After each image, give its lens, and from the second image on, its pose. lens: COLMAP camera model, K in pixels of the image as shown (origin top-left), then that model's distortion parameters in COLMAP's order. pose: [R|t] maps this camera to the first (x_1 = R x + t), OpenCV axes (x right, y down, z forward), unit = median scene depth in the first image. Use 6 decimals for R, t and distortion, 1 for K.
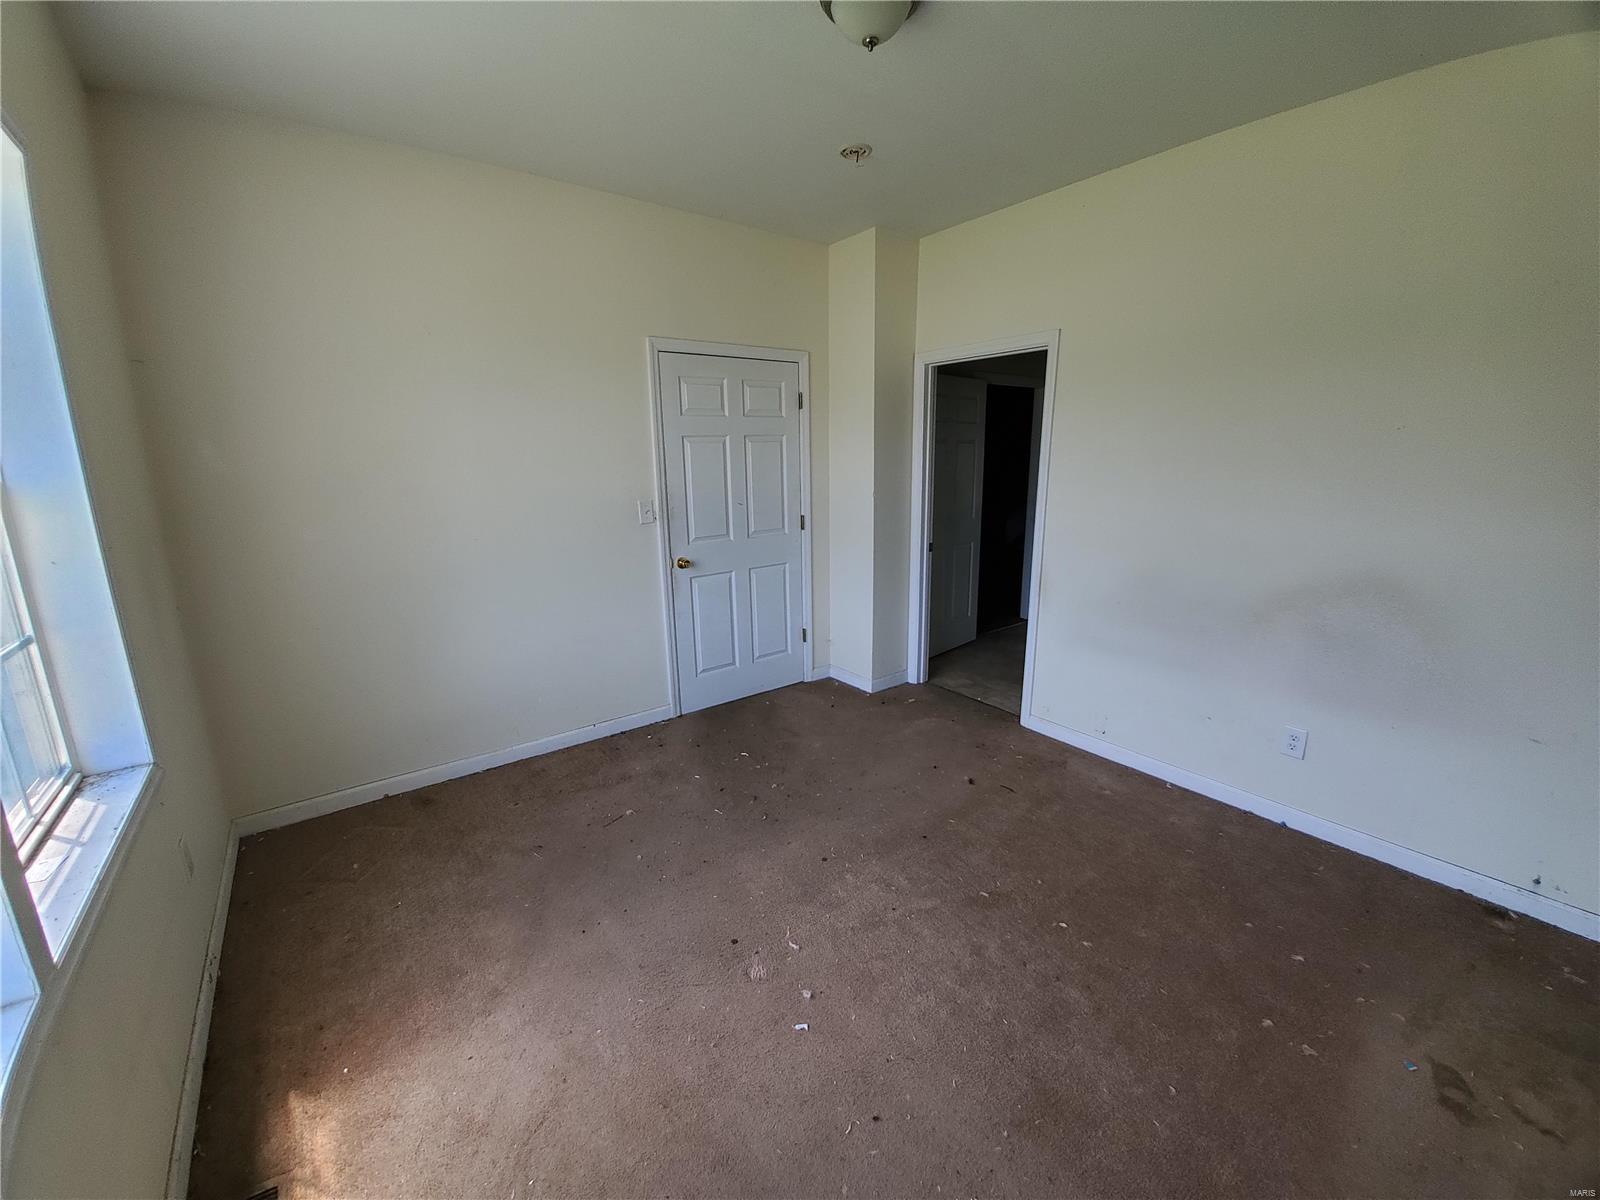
lens RADIAL K [[642.3, 0, 794.5], [0, 642.3, 602.9], [0, 0, 1]] dist [-0.001796, -0.012378]
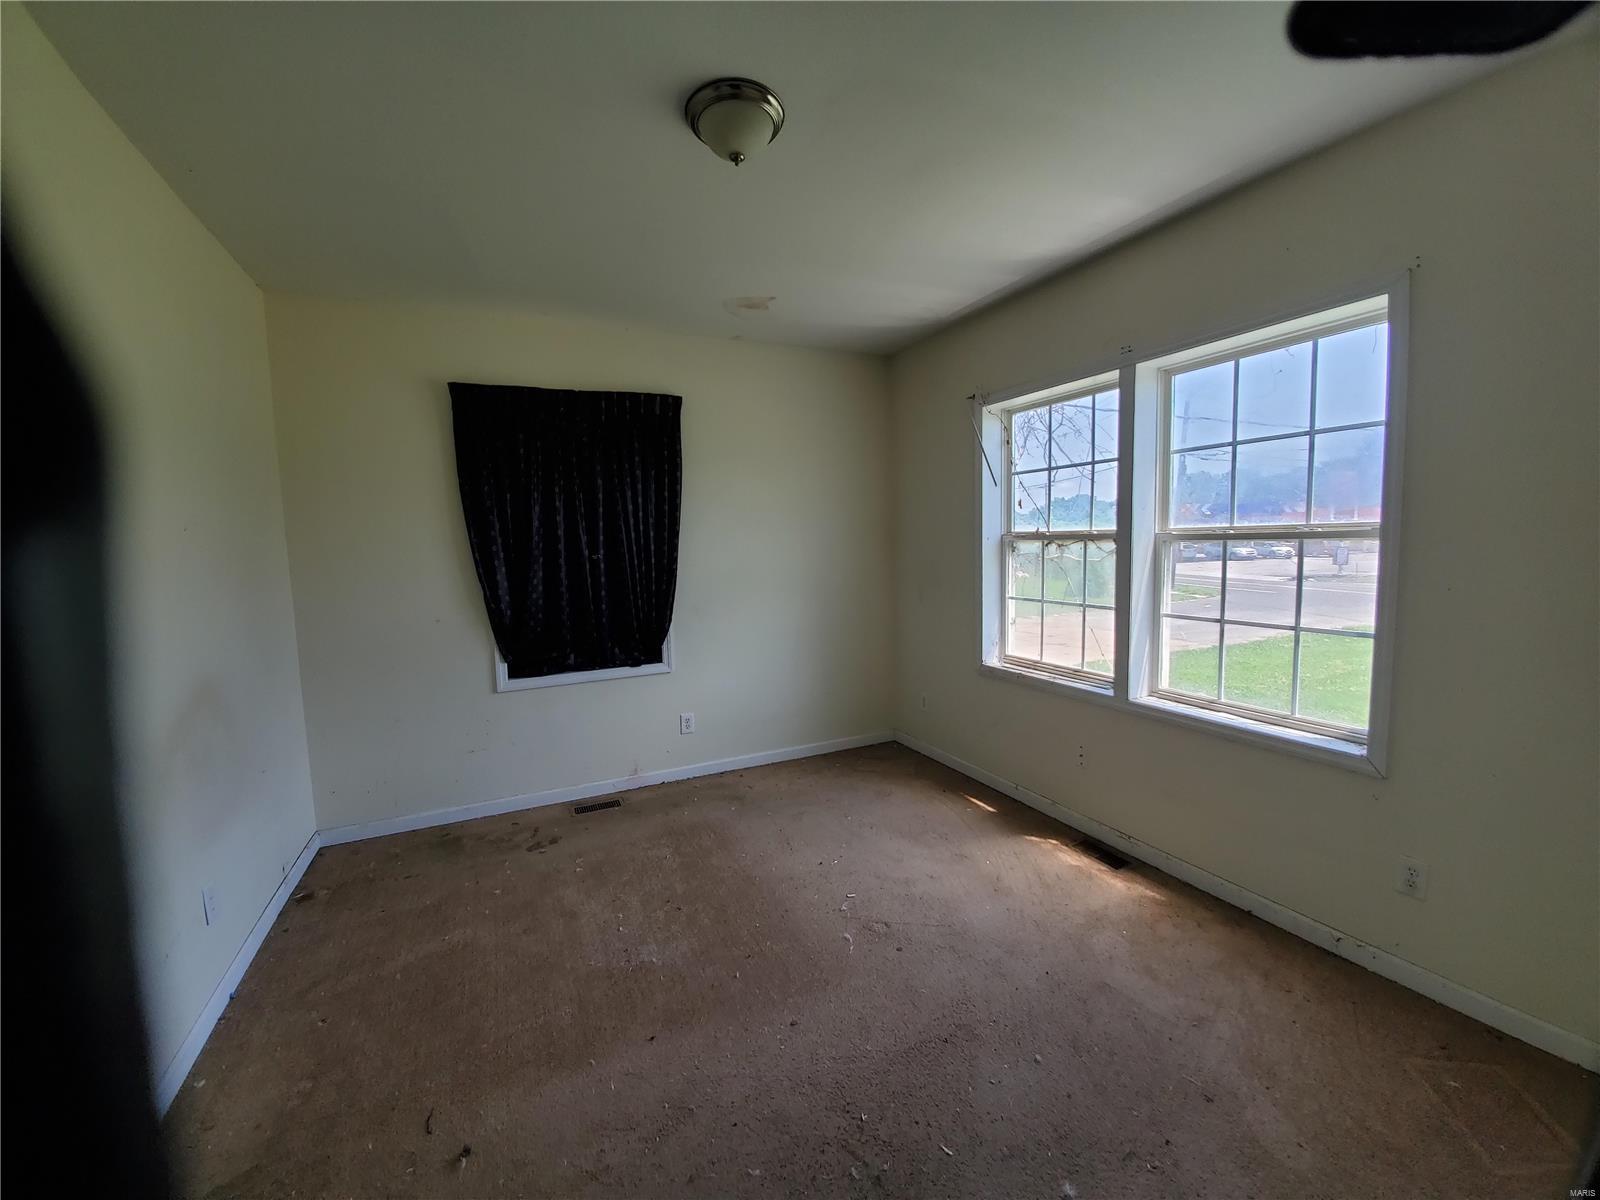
lens RADIAL K [[642.3, 0, 794.5], [0, 642.3, 602.9], [0, 0, 1]] dist [-0.001796, -0.012378]
pose [[-0.979406, 0.021965, 0.200702, -0.210050], [0.083367, 0.949361, 0.302925, -0.554909], [-0.183885, 0.313418, -0.931641, 2.551534]]
